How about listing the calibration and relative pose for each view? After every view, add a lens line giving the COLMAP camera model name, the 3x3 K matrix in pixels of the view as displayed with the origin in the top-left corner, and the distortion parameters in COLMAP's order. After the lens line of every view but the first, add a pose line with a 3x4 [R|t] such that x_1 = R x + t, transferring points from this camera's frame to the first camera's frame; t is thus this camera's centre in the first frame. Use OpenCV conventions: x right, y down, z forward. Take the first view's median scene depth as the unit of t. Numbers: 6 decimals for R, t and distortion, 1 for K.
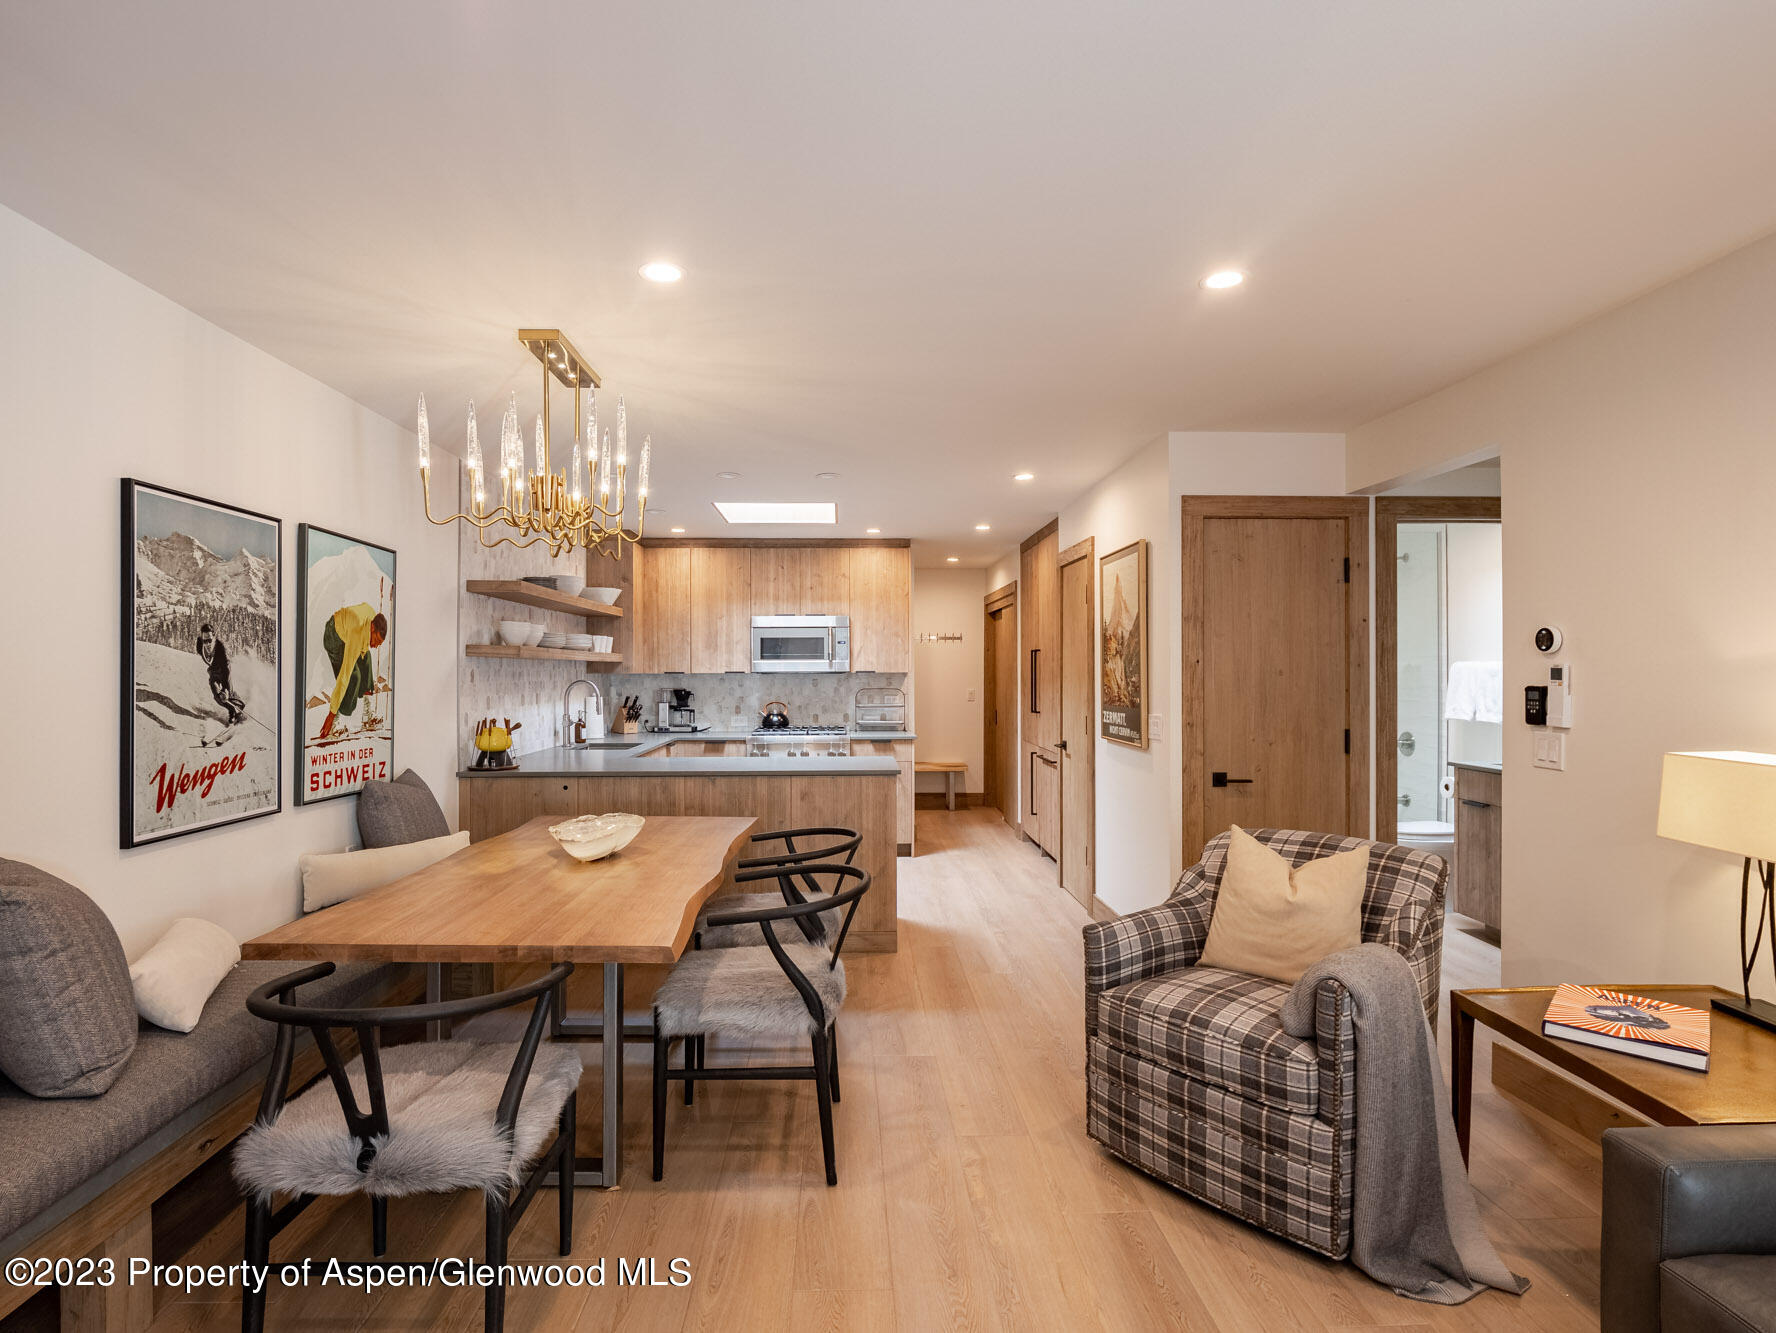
lens RADIAL K [[890.1, 0, 865.5], [0, 890.1, 673.0], [0, 0, 1]] dist [-0.011957, -0.002362]
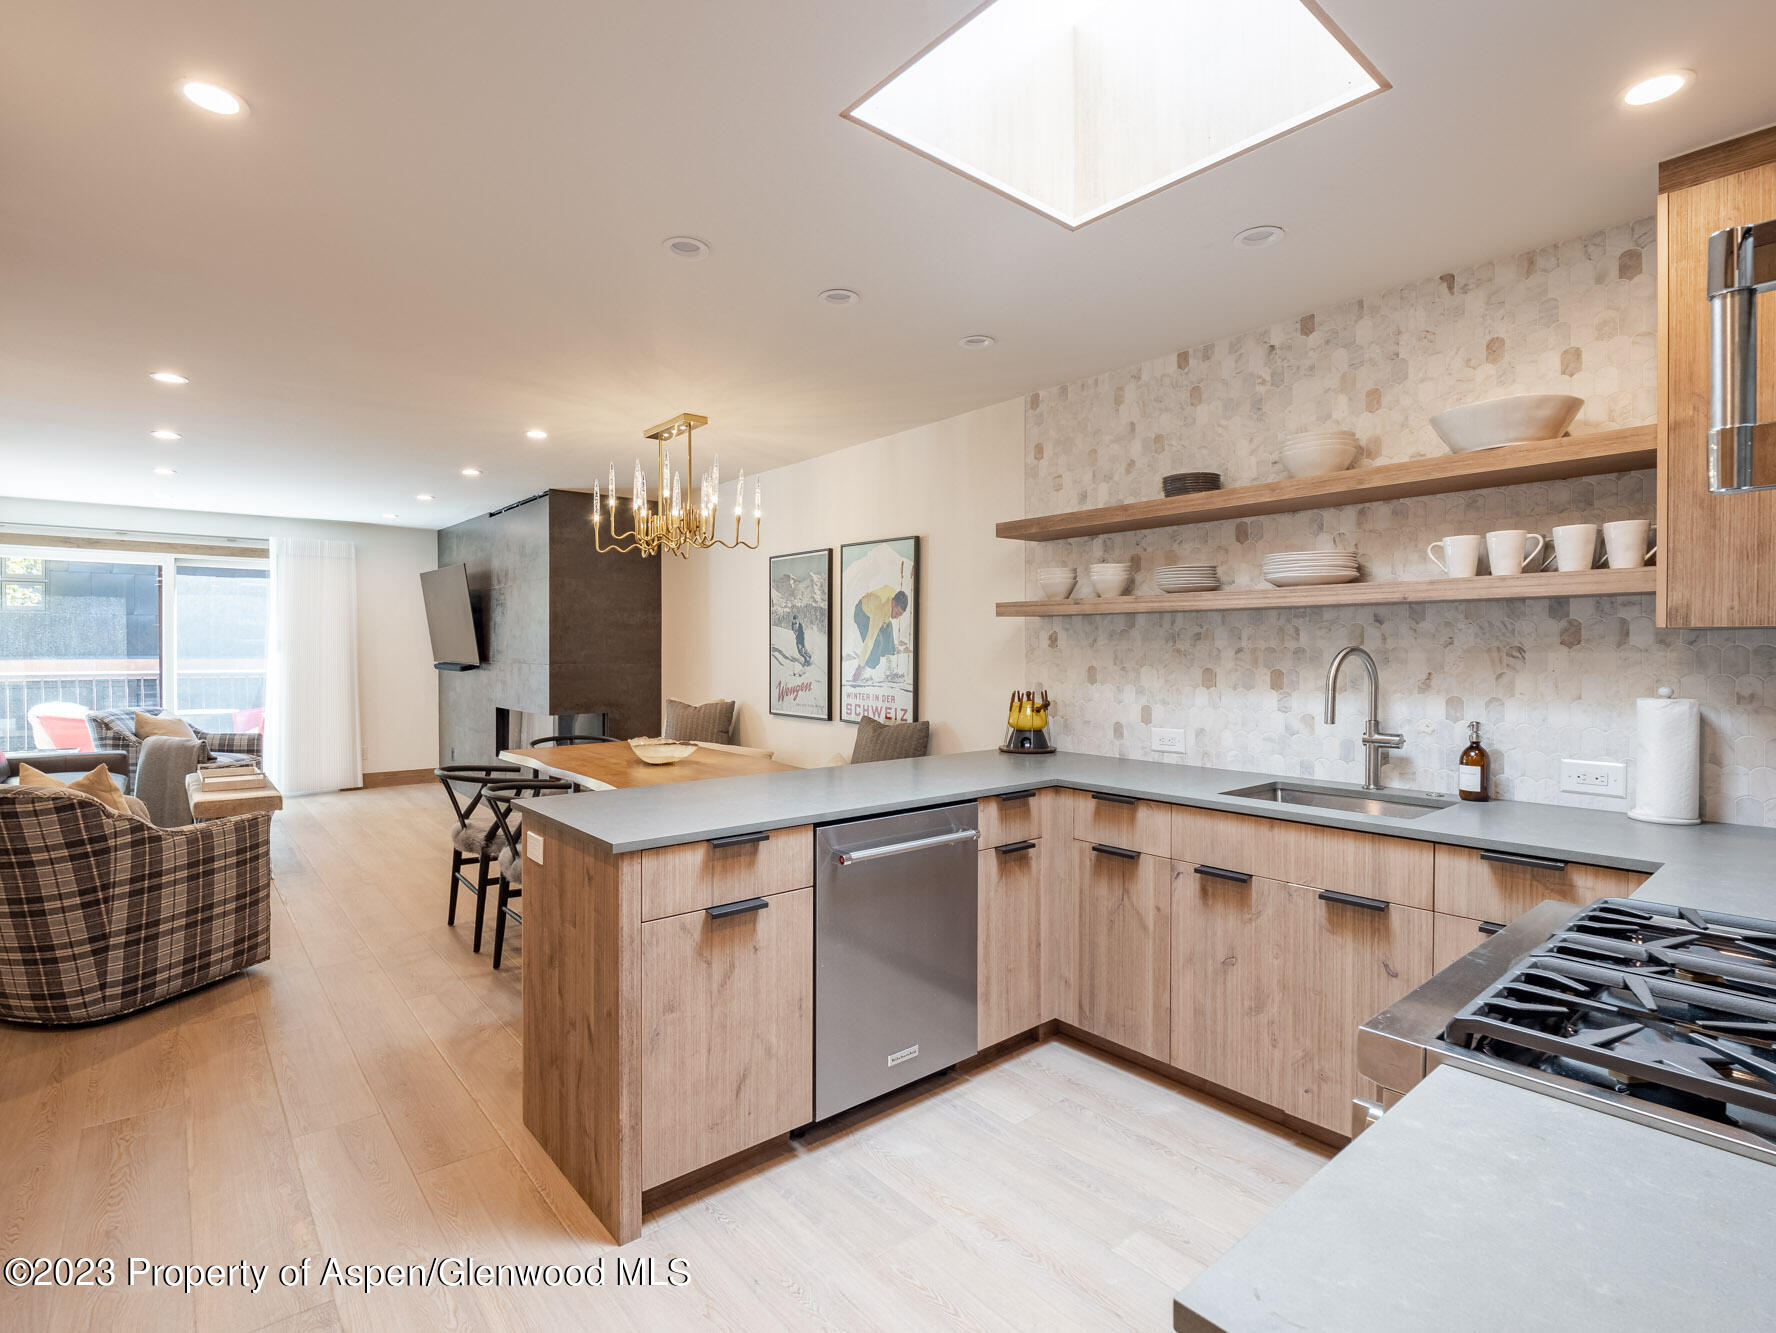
lens RADIAL K [[883.5, 0, 890.6], [0, 883.5, 658.2], [0, 0, 1]] dist [-0.023204, 0.002069]
pose [[-0.779538, 0.006043, -0.626326, 0.258797], [-0.001223, 0.999937, 0.011170, 0.014980], [0.626354, 0.009473, -0.779481, 2.026893]]
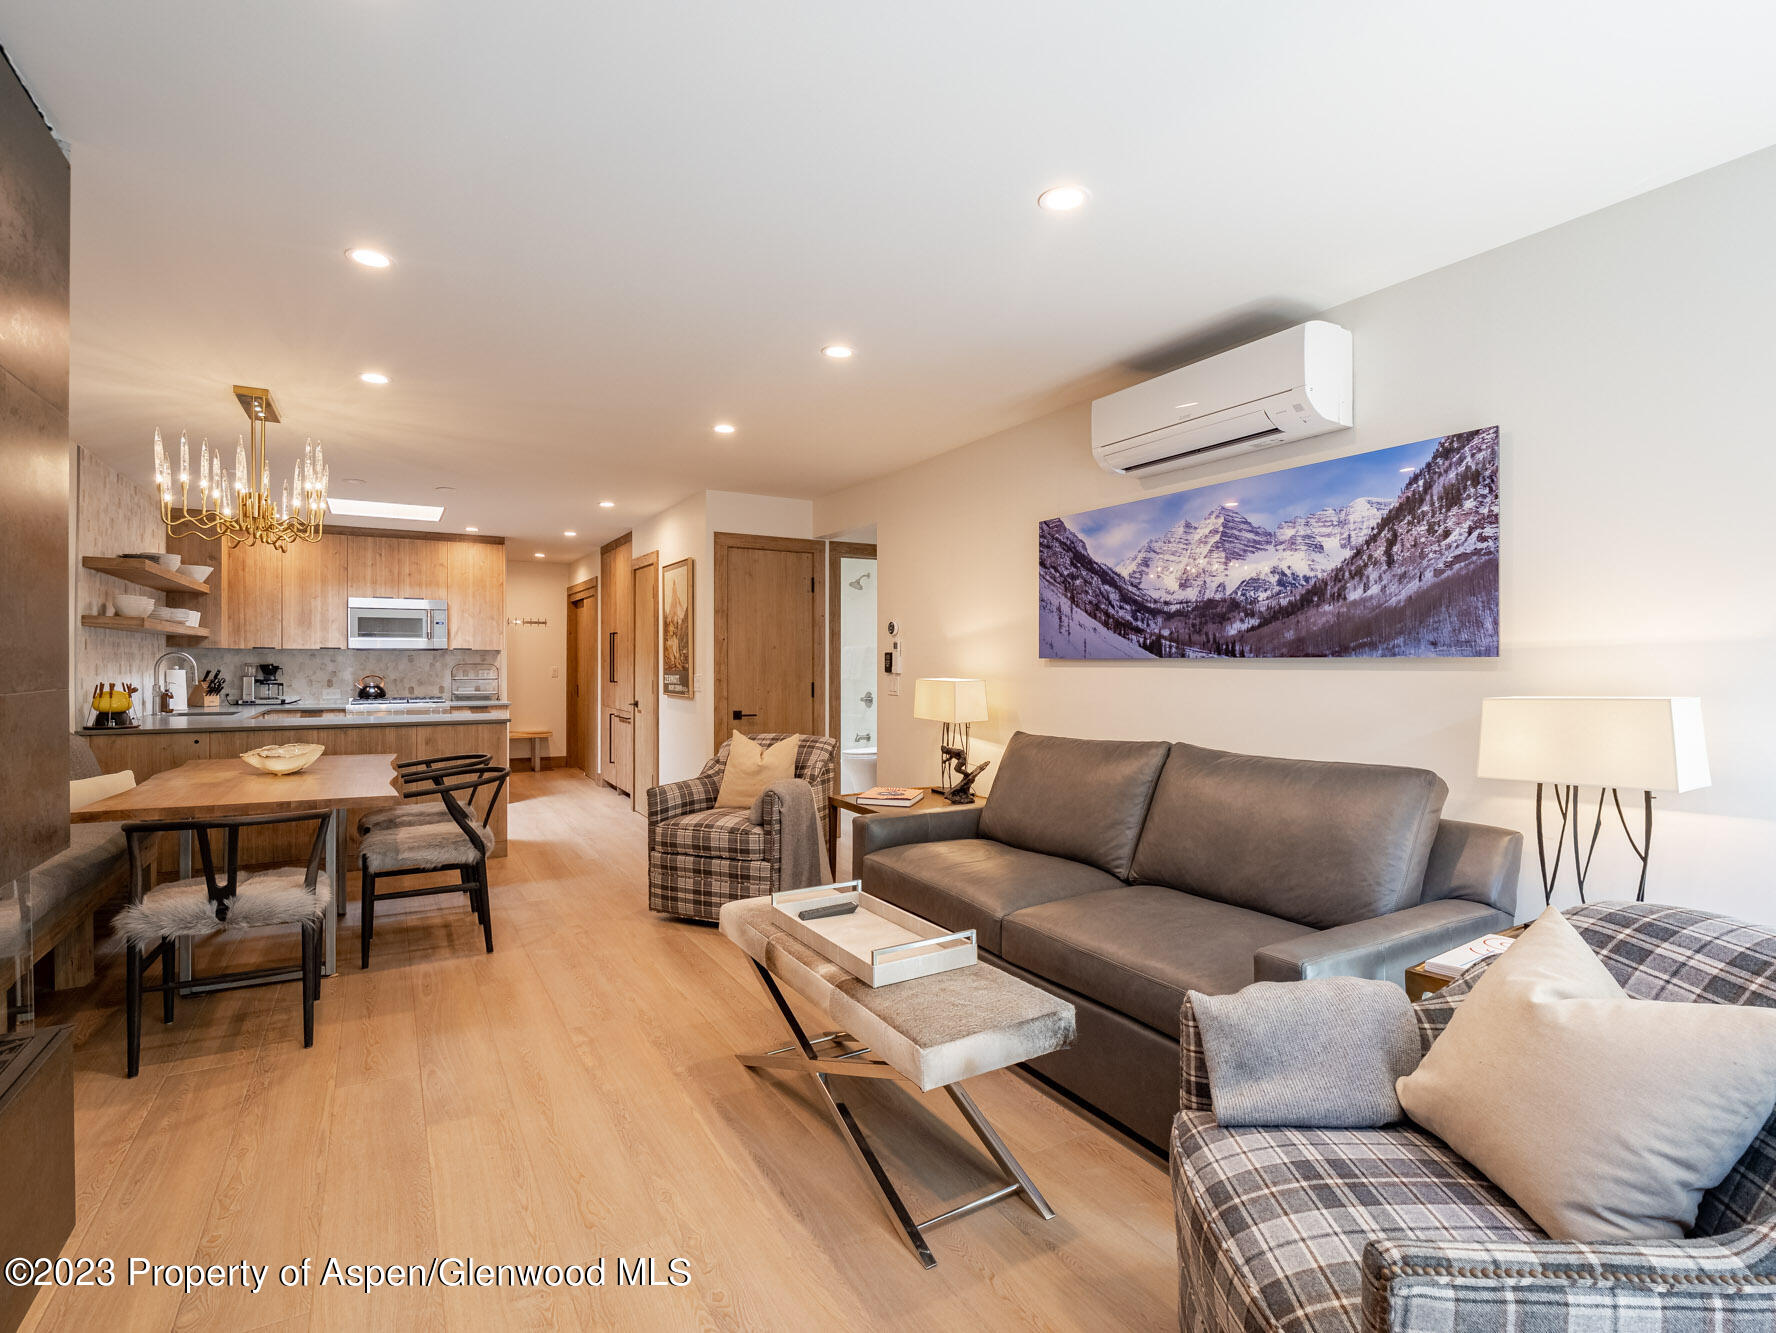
lens RADIAL K [[856.1, 0, 904.1], [0, 856.1, 663.7], [0, 0, 1]] dist [-0.023365, -0.003667]
pose [[0.866438, 0.002055, 0.499281, -0.109775], [-0.003012, 0.999995, 0.001111, 0.030154], [-0.499276, -0.002467, 0.866440, -0.502378]]
